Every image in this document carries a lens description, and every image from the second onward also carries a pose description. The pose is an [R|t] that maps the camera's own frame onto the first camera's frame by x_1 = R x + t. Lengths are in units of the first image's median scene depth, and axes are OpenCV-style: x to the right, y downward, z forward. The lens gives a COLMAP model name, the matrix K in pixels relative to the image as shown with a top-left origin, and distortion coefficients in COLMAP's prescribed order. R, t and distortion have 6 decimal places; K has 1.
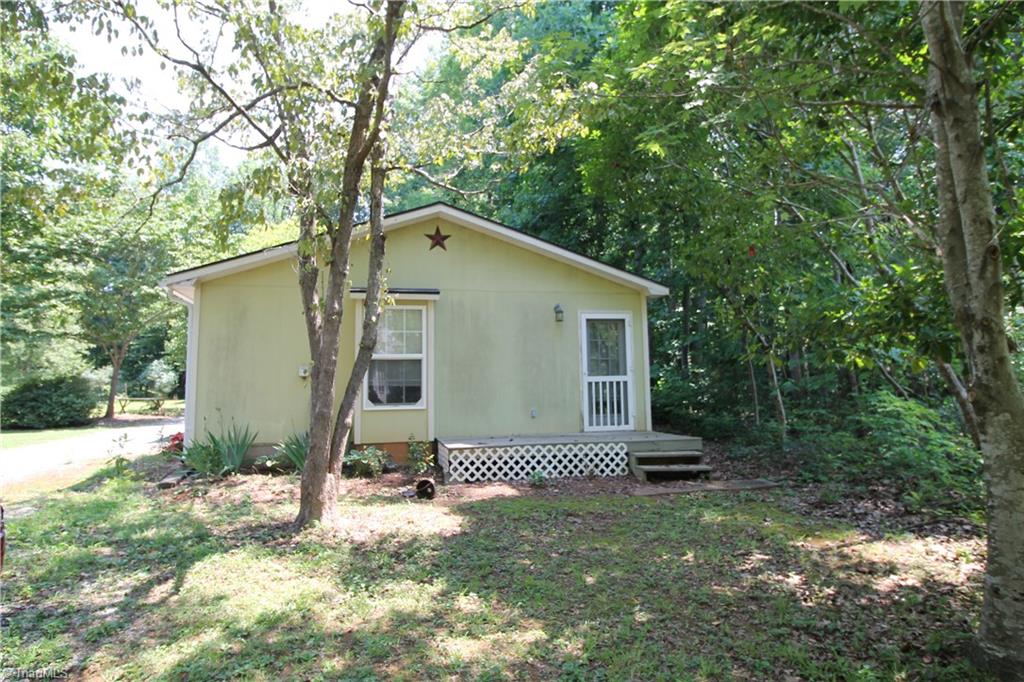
lens RADIAL K [[614.3, 0, 510.6], [0, 614.3, 328.3], [0, 0, 1]] dist [-0.001317, -0.004876]
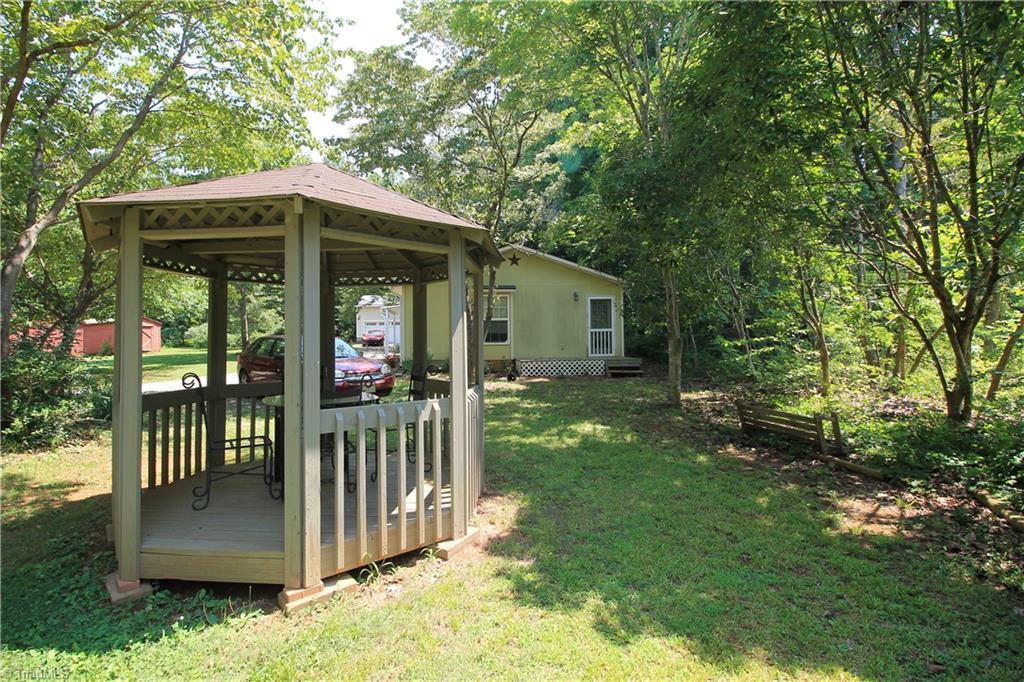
lens RADIAL K [[476.2, 0, 509.6], [0, 476.2, 329.4], [0, 0, 1]] dist [0.000310, -0.013643]
pose [[0.993178, 0.000881, -0.116608, 0.046949], [0.008437, 0.996808, 0.079388, -0.044246], [0.116306, -0.079830, 0.990000, -0.551930]]
